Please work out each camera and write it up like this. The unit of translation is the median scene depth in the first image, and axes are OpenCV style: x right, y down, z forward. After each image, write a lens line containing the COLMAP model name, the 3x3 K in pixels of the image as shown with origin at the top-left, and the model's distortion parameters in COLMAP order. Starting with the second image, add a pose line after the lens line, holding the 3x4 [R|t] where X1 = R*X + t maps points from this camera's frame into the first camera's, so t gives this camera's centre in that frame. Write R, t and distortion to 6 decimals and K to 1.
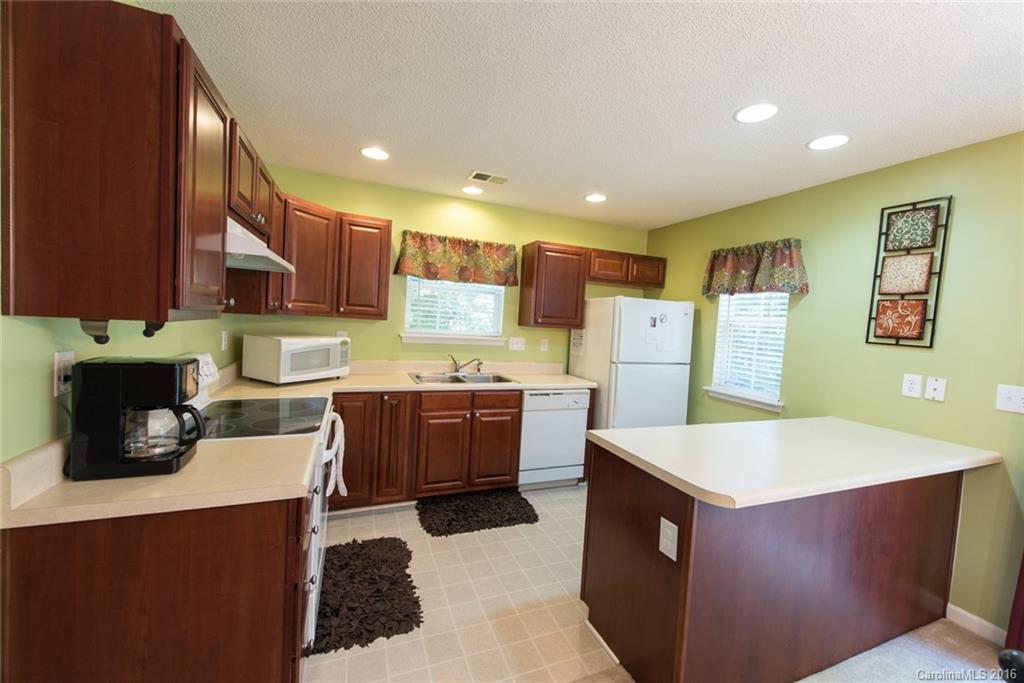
lens RADIAL K [[395.5, 0, 515.6], [0, 395.5, 339.0], [0, 0, 1]] dist [-0.003557, -0.001522]
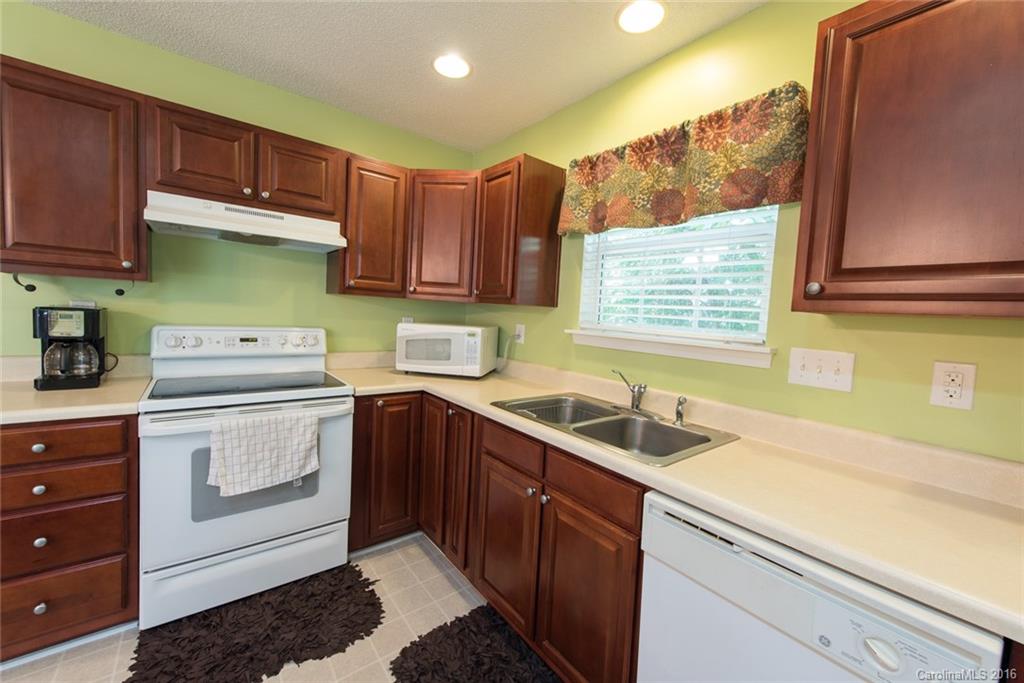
lens RADIAL K [[395.5, 0, 512.7], [0, 395.5, 337.8], [0, 0, 1]] dist [-0.003557, -0.001522]
pose [[0.275569, 0.017850, -0.961115, 0.289192], [-0.088154, 0.996084, -0.006776, 0.012996], [0.957231, 0.086593, 0.276064, 0.734797]]
